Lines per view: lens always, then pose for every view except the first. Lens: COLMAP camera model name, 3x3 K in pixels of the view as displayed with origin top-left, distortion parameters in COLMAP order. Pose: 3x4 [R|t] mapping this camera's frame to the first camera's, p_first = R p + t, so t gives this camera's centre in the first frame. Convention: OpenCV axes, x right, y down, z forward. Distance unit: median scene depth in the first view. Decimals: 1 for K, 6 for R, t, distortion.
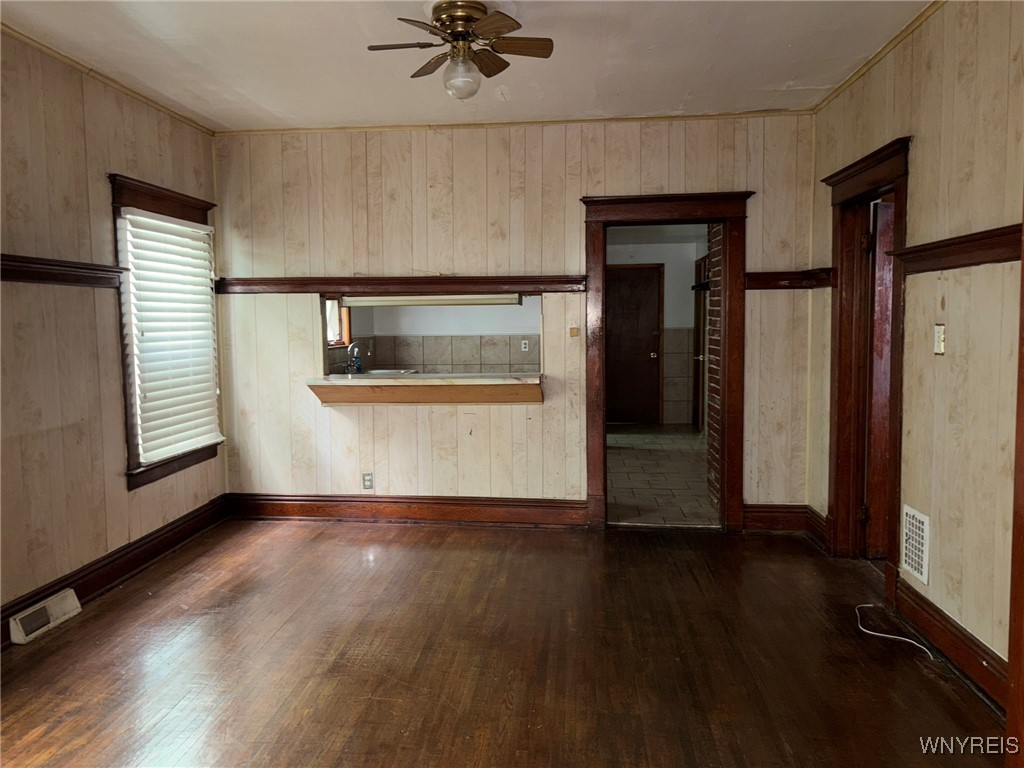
lens RADIAL K [[775.0, 0, 504.7], [0, 775.0, 377.0], [0, 0, 1]] dist [0.033144, -0.056183]
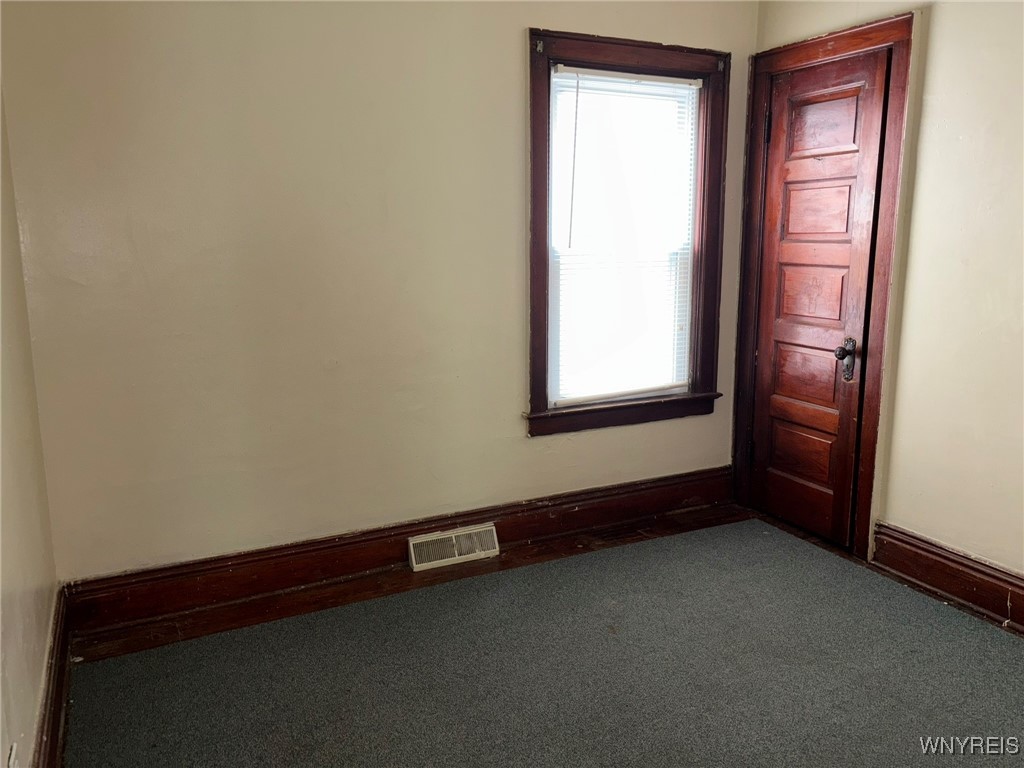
lens RADIAL K [[776.5, 0, 513.2], [0, 776.5, 384.0], [0, 0, 1]] dist [0.030661, -0.047063]
pose [[0.530910, 0.170667, -0.830064, 0.145447], [-0.062394, 0.984724, 0.162559, -0.034051], [0.845128, -0.034513, 0.533449, 0.471008]]
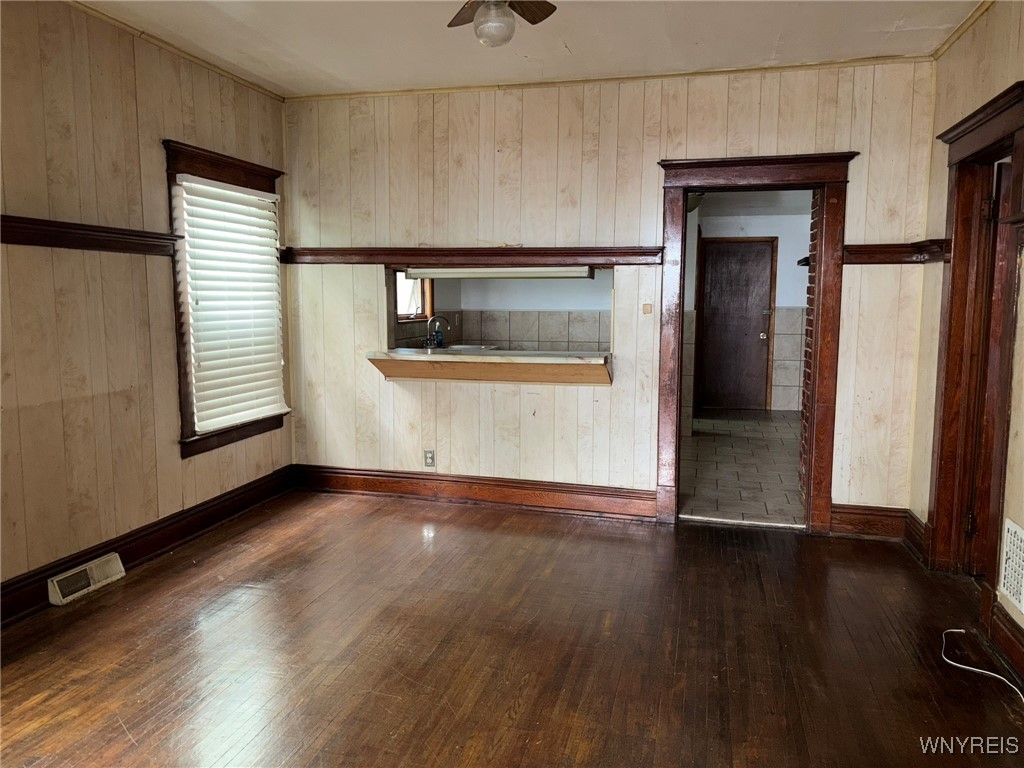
lens RADIAL K [[776.5, 0, 513.2], [0, 776.5, 384.0], [0, 0, 1]] dist [0.030661, -0.047063]
pose [[0.988430, 0.032215, -0.148217, 0.073431], [-0.026337, 0.998793, 0.041450, -0.002774], [0.149373, -0.037067, 0.988086, 0.060498]]
